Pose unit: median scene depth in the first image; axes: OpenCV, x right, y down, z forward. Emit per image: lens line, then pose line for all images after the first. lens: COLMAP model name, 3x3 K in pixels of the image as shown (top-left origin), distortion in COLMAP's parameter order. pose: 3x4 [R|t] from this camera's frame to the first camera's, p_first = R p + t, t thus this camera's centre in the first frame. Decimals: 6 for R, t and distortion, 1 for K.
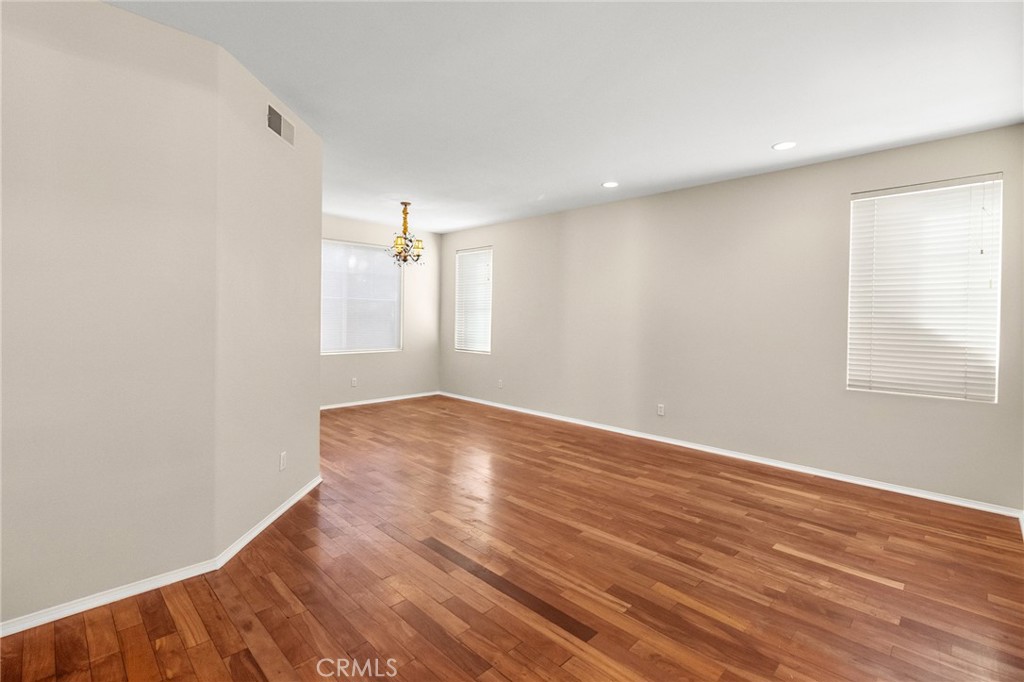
lens RADIAL K [[470.7, 0, 514.0], [0, 470.7, 320.0], [0, 0, 1]] dist [0.002643, 0.000307]
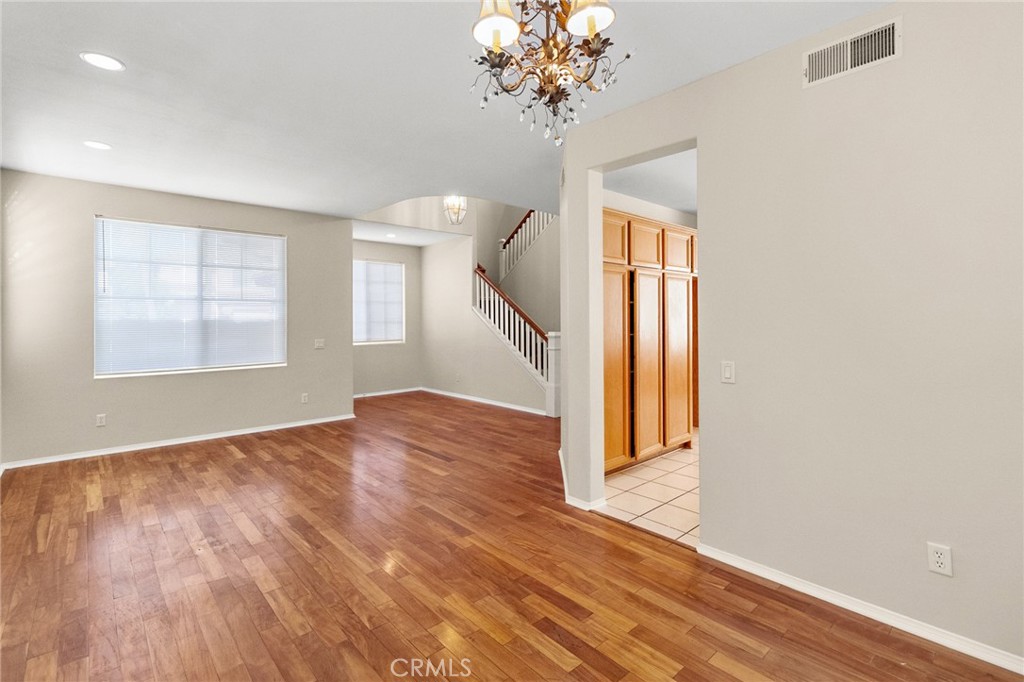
lens RADIAL K [[470.7, 0, 514.0], [0, 470.7, 320.0], [0, 0, 1]] dist [0.002643, 0.000307]
pose [[-0.998654, -0.011892, 0.050486, -0.321427], [-0.011590, 0.999913, 0.006277, -0.016205], [-0.050556, 0.005683, -0.998705, 1.767317]]
